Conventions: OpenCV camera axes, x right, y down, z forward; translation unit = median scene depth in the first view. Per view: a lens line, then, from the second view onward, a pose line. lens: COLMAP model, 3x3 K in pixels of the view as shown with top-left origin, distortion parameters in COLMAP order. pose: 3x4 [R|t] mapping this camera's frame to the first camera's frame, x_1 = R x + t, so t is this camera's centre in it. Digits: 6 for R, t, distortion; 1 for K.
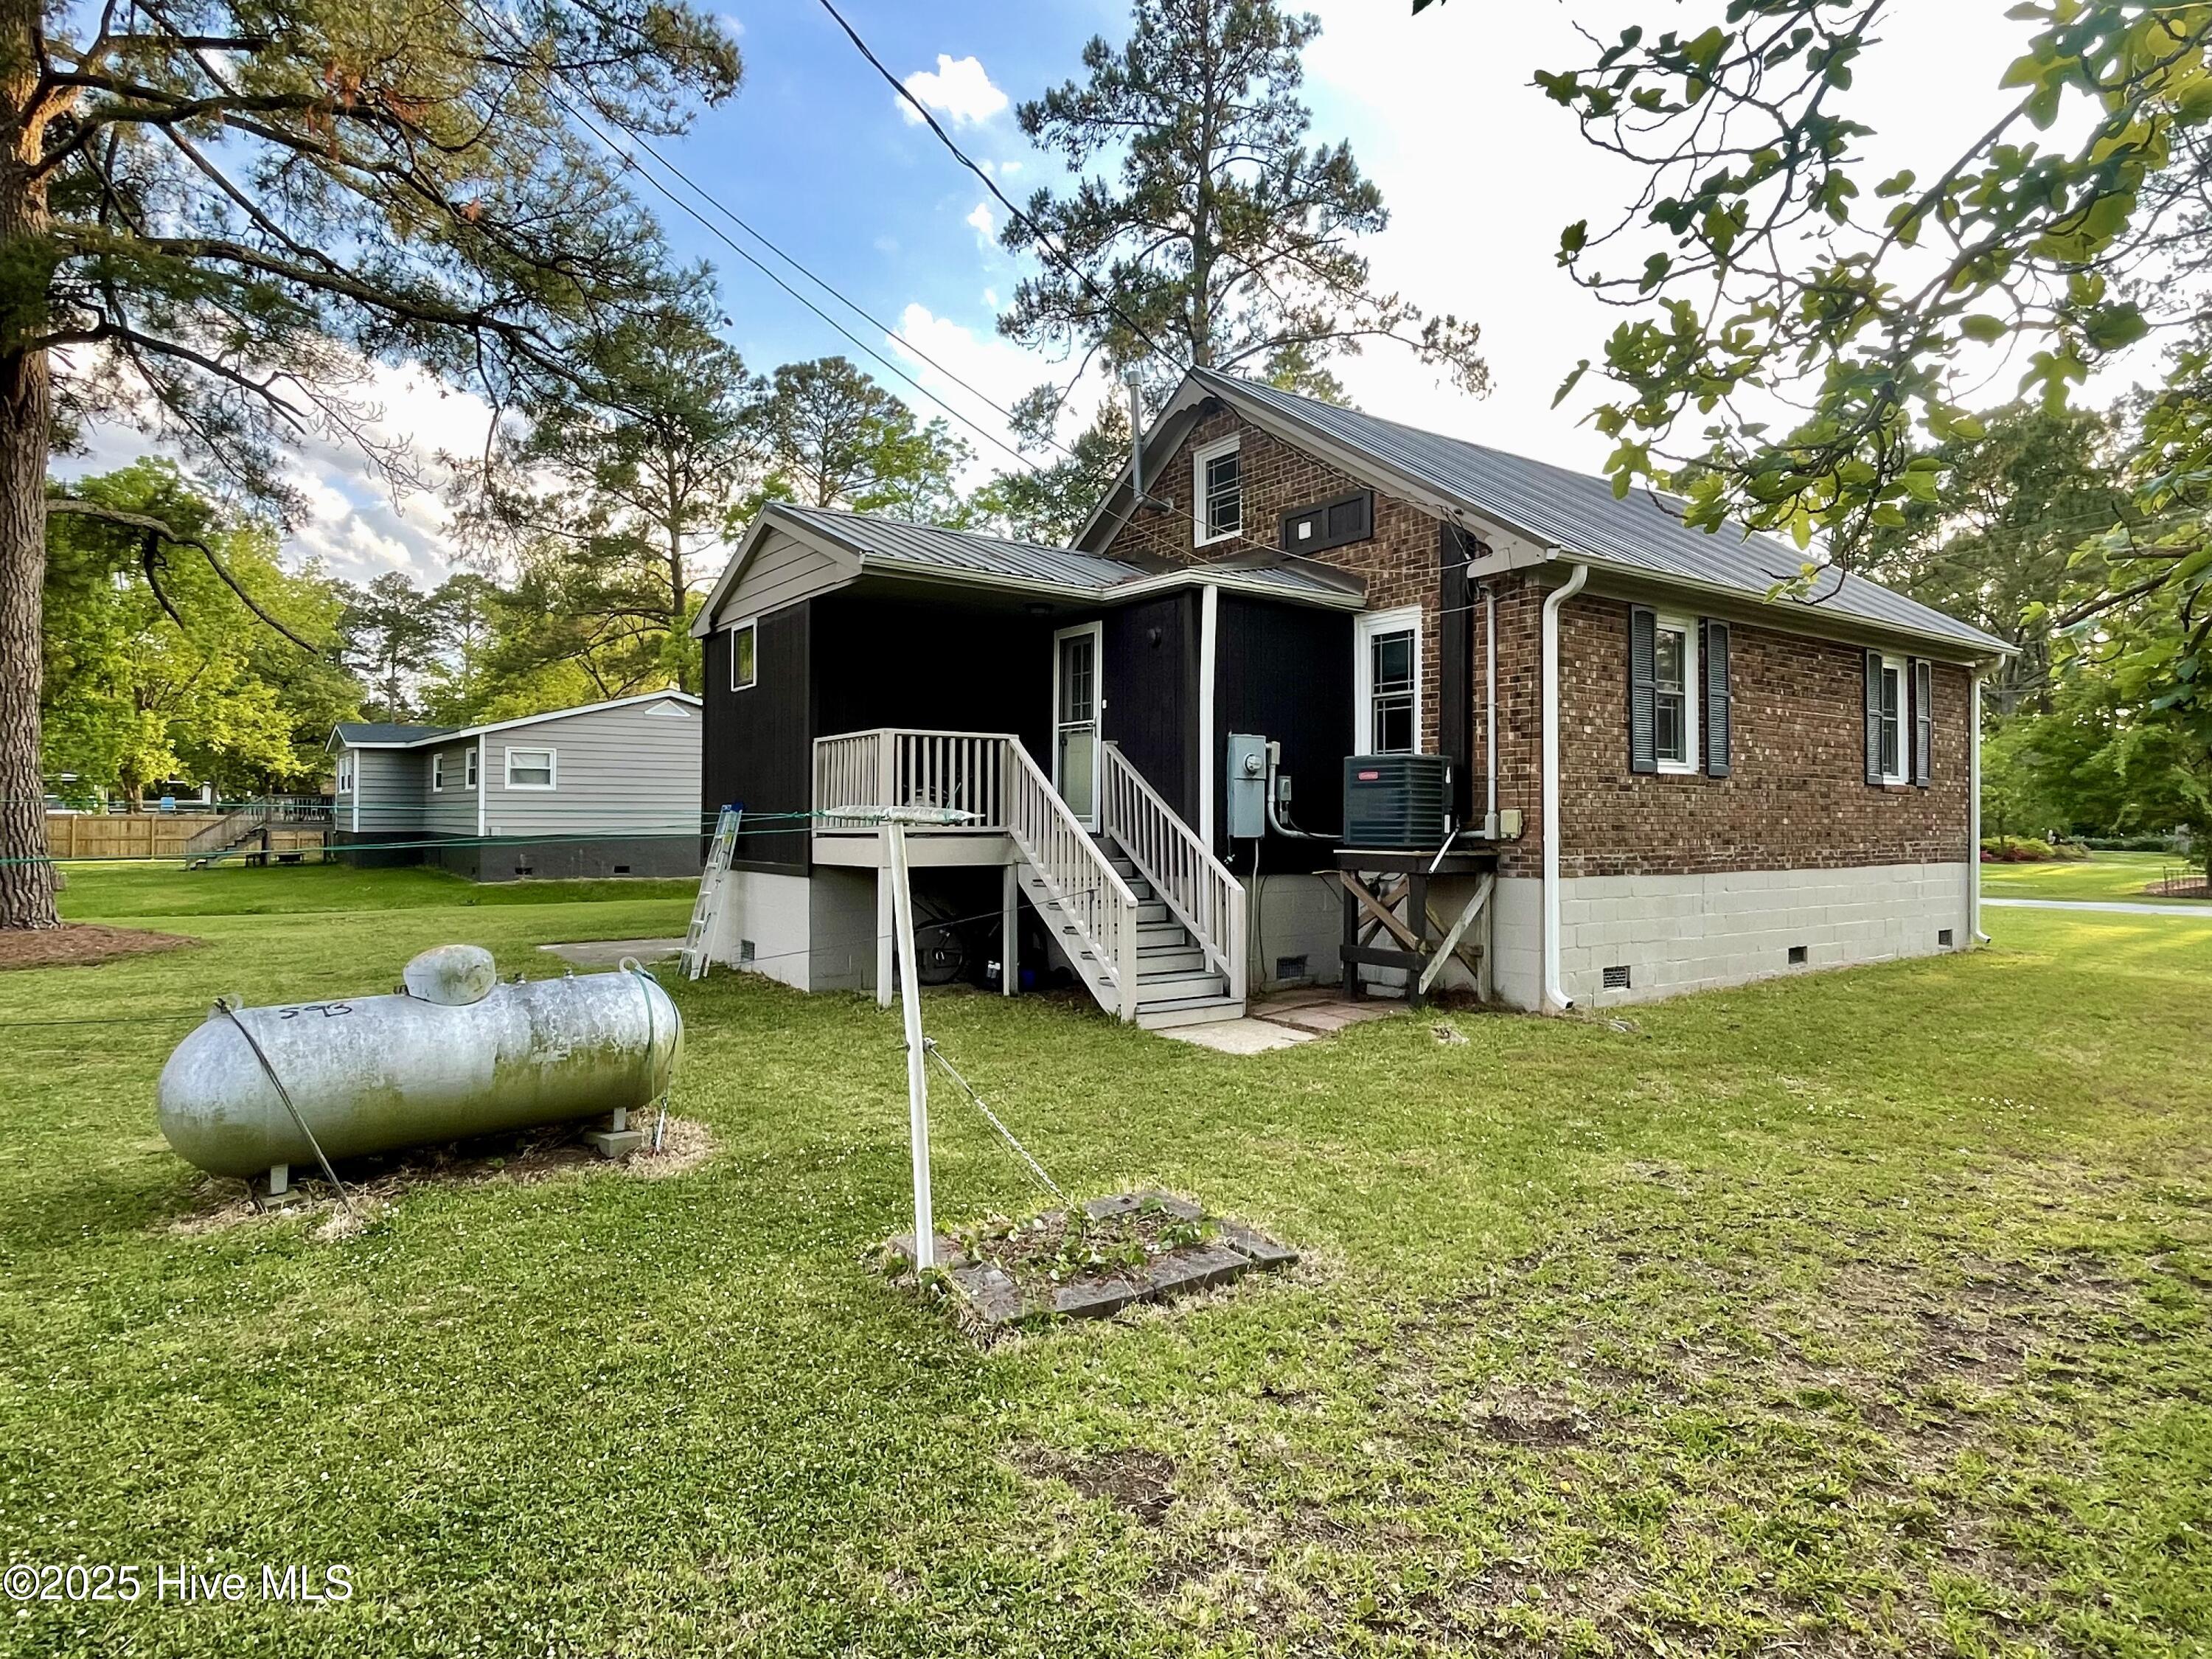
lens RADIAL K [[1282.8, 0, 1106.0], [0, 1282.8, 829.5], [0, 0, 1]] dist [-0.018901, 0.000111]
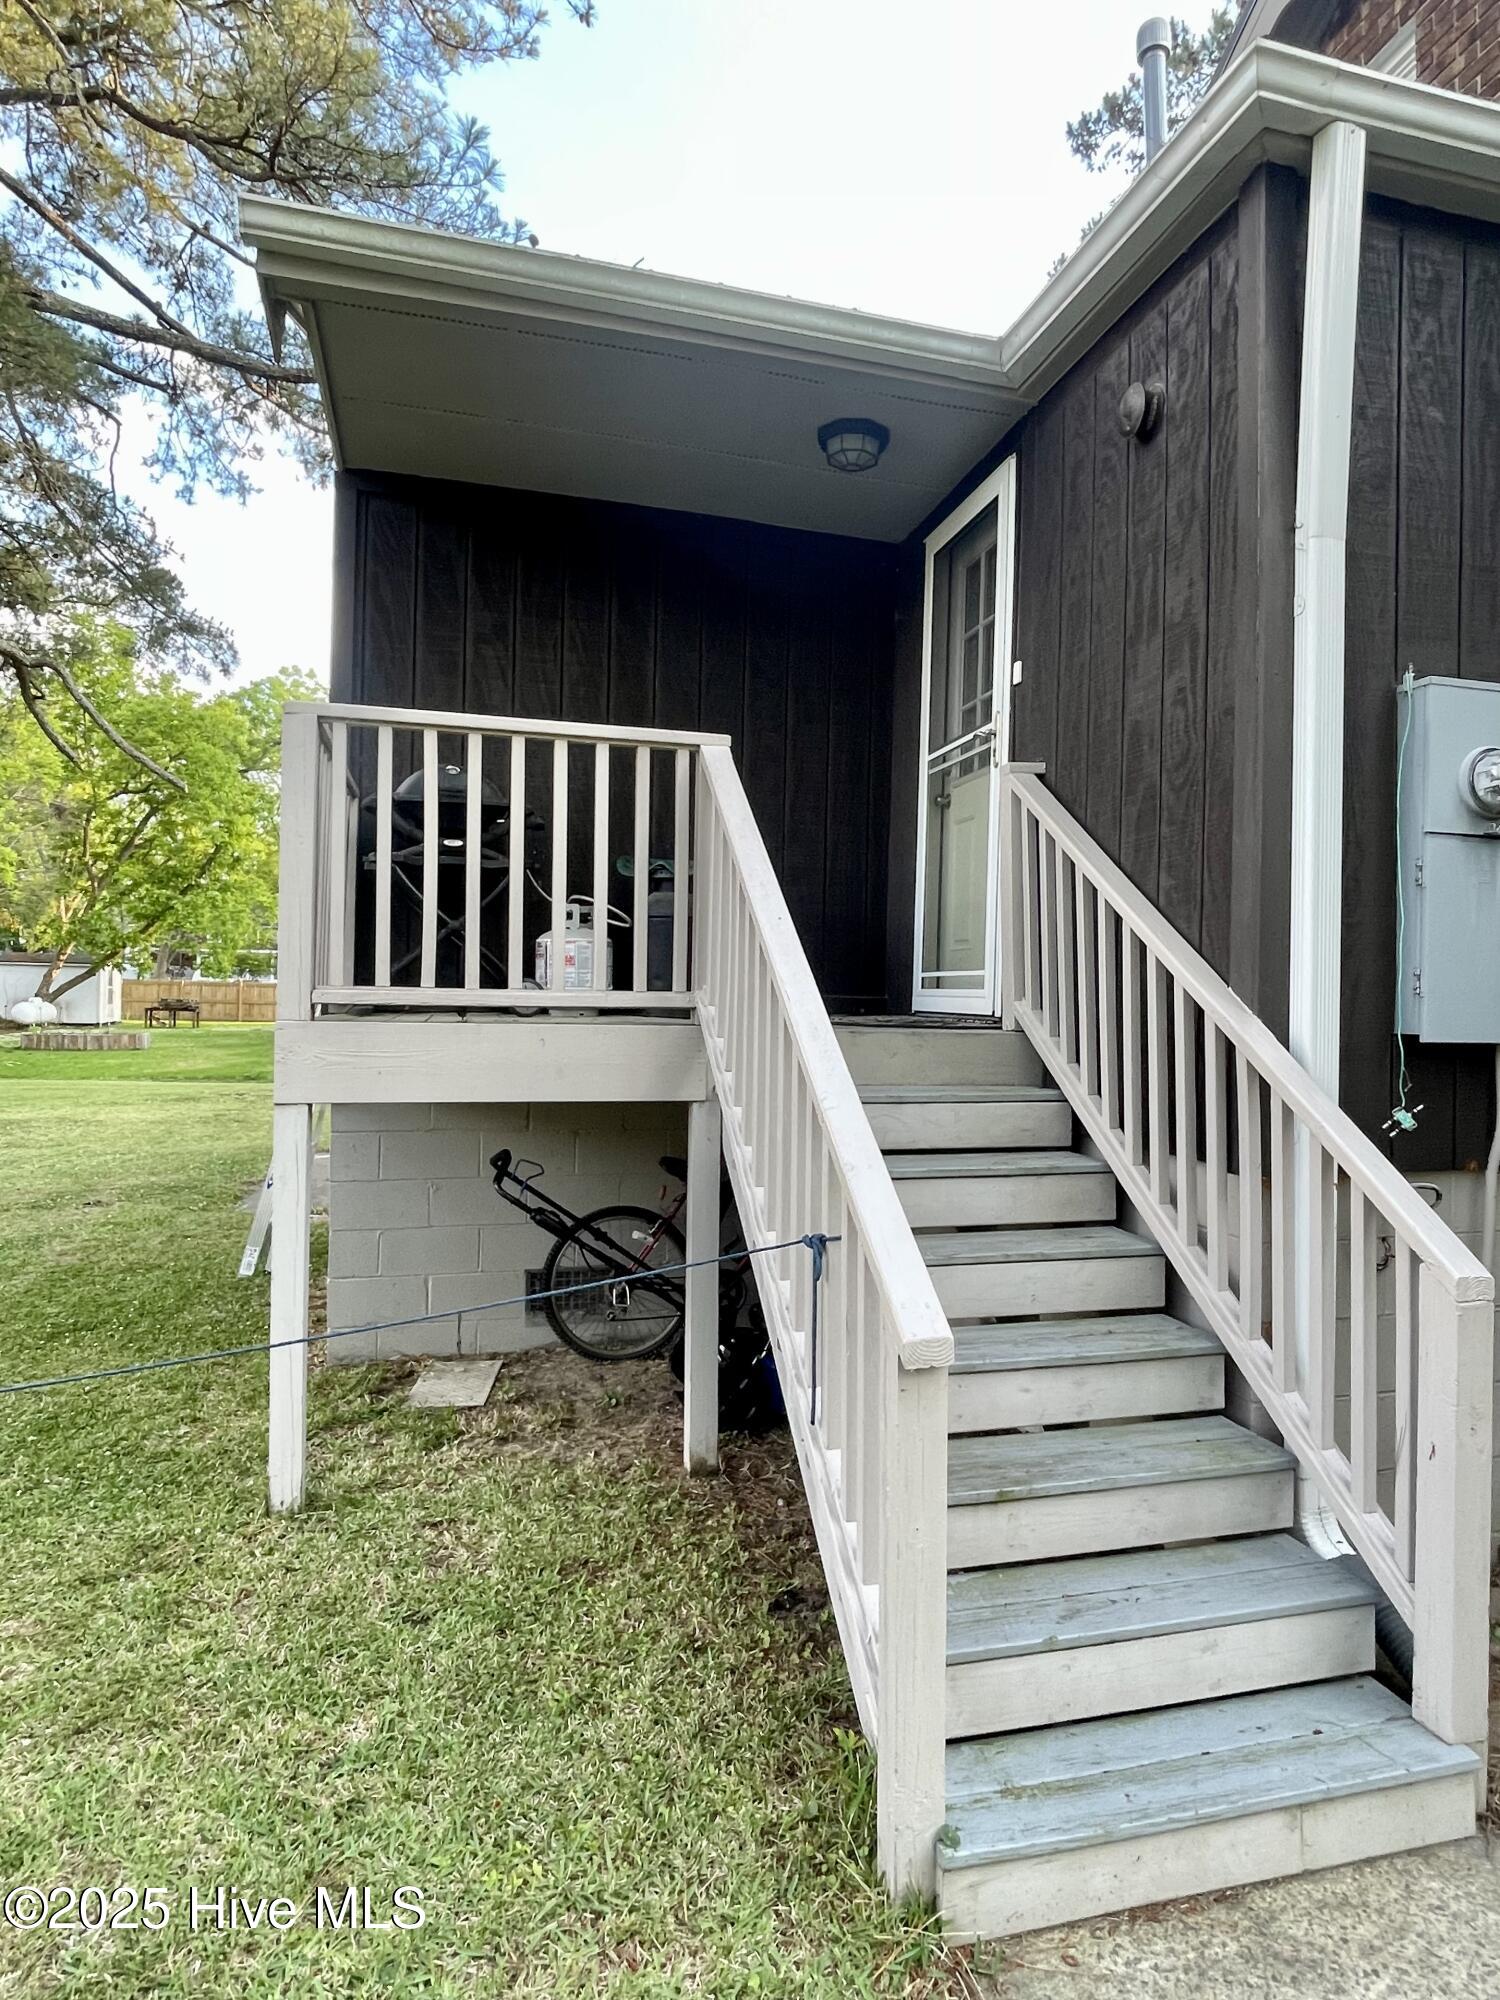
lens RADIAL K [[1159.9, 0, 750.0], [0, 1159.9, 1000.0], [0, 0, 1]] dist [-0.018901, 0.000111]
pose [[0.930409, 0.015814, -0.366181, 0.055980], [-0.018115, 0.999832, -0.002849, -0.000238], [0.366074, 0.009284, 0.930539, 0.720087]]
